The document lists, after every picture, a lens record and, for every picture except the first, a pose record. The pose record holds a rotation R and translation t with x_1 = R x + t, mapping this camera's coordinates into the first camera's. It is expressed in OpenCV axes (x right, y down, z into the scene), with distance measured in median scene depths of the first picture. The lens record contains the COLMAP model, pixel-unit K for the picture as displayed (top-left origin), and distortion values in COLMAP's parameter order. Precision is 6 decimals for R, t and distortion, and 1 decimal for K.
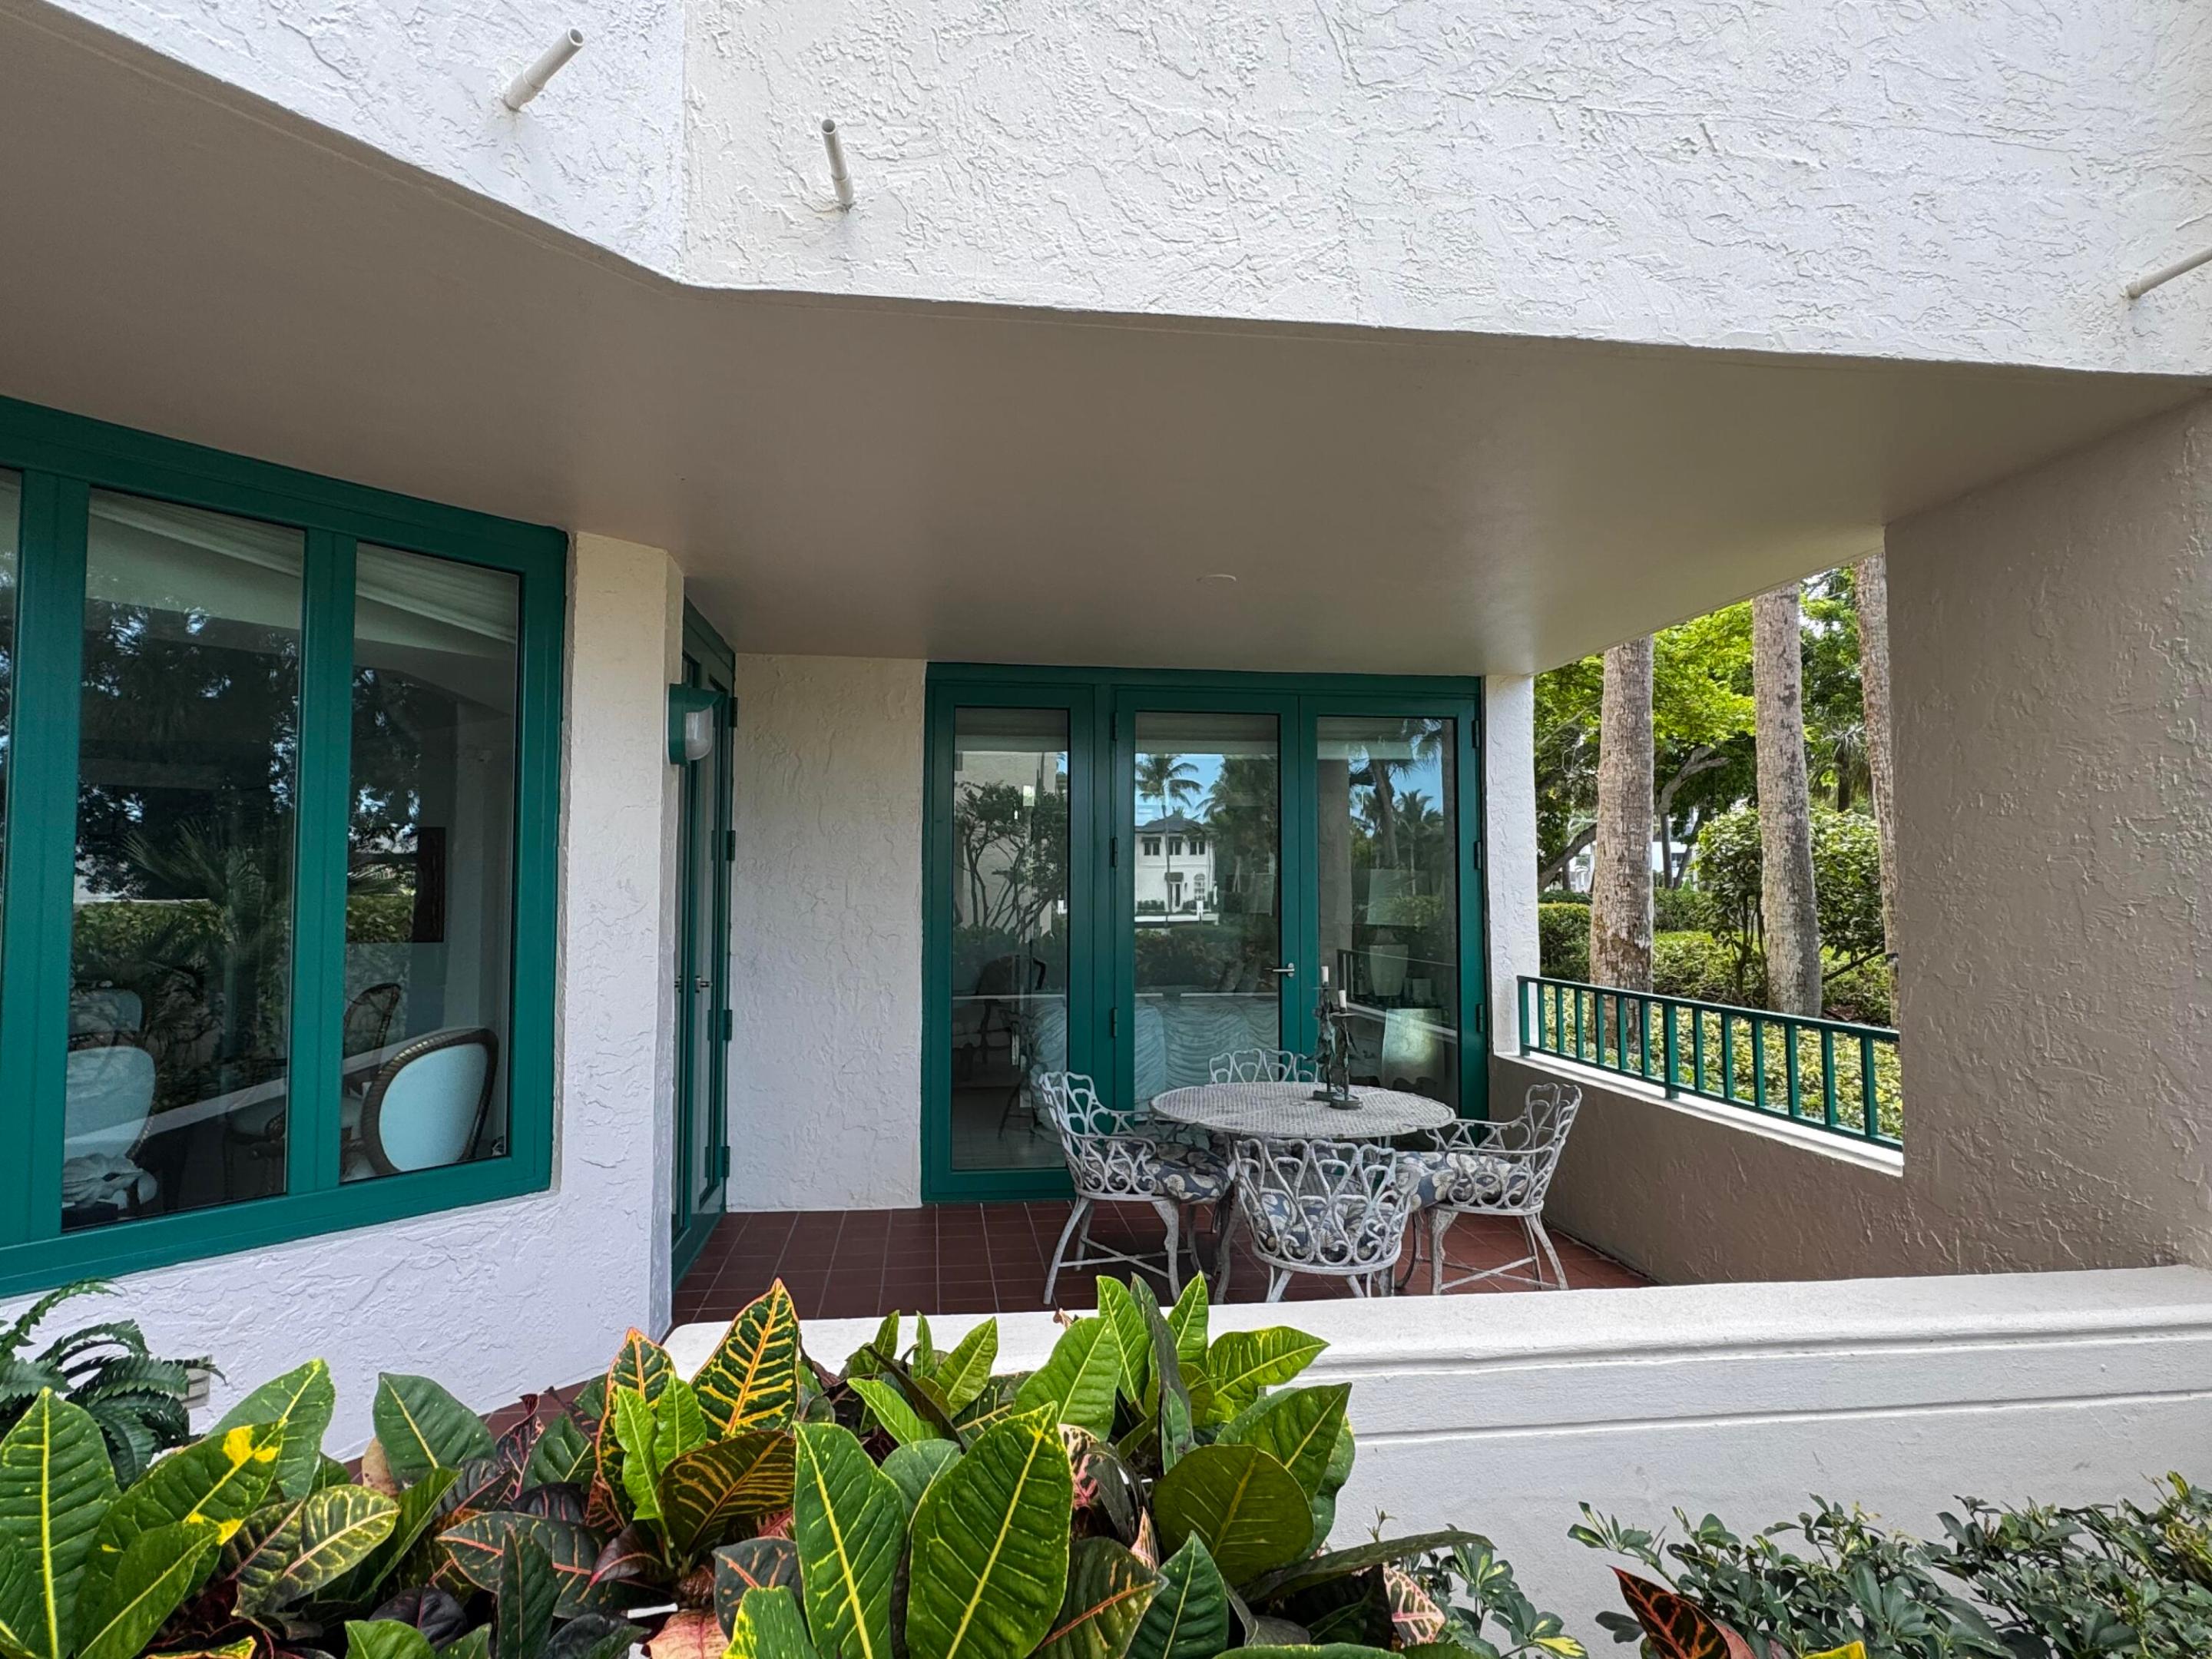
lens RADIAL K [[1254.4, 0, 1104.6], [0, 1254.4, 825.5], [0, 0, 1]] dist [0.006435, 0.001694]
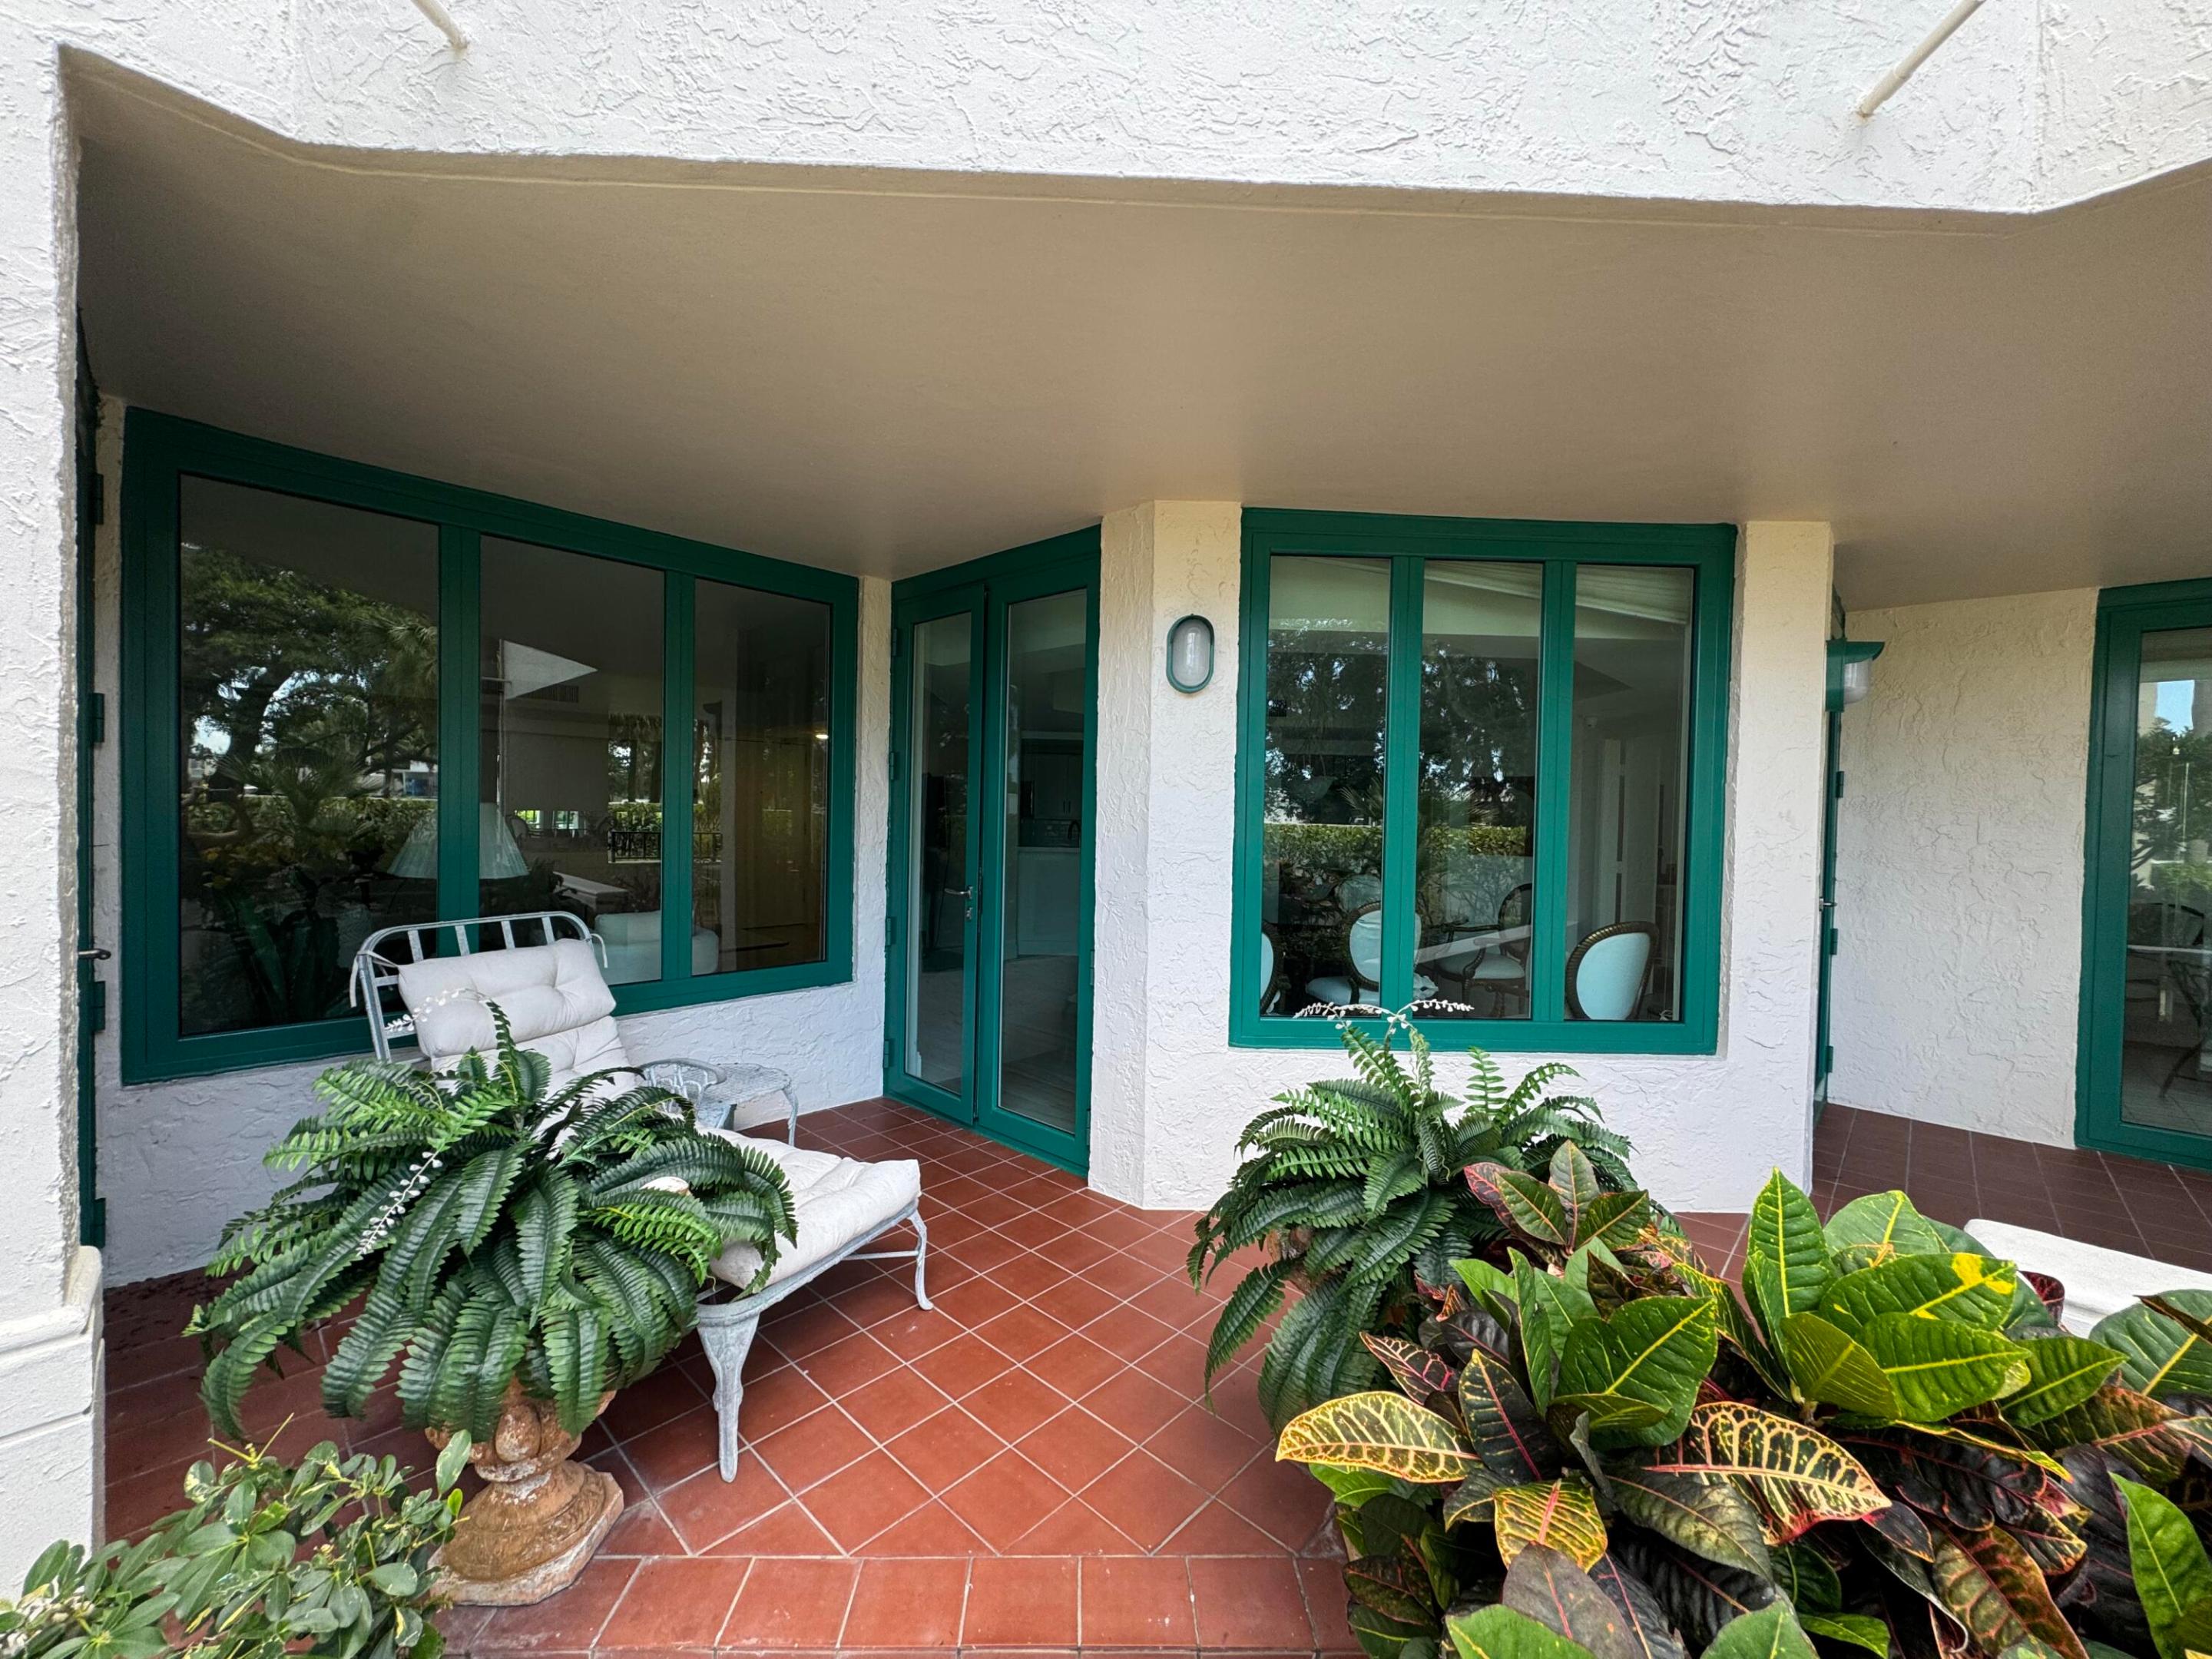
lens RADIAL K [[879.5, 0, 1098.4], [0, 879.5, 829.6], [0, 0, 1]] dist [0.000705, 0.000081]
pose [[0.629617, 0.025480, -0.776488, -0.150461], [0.018382, 0.998694, 0.047677, 0.009242], [0.776688, -0.044291, 0.628326, -0.029299]]
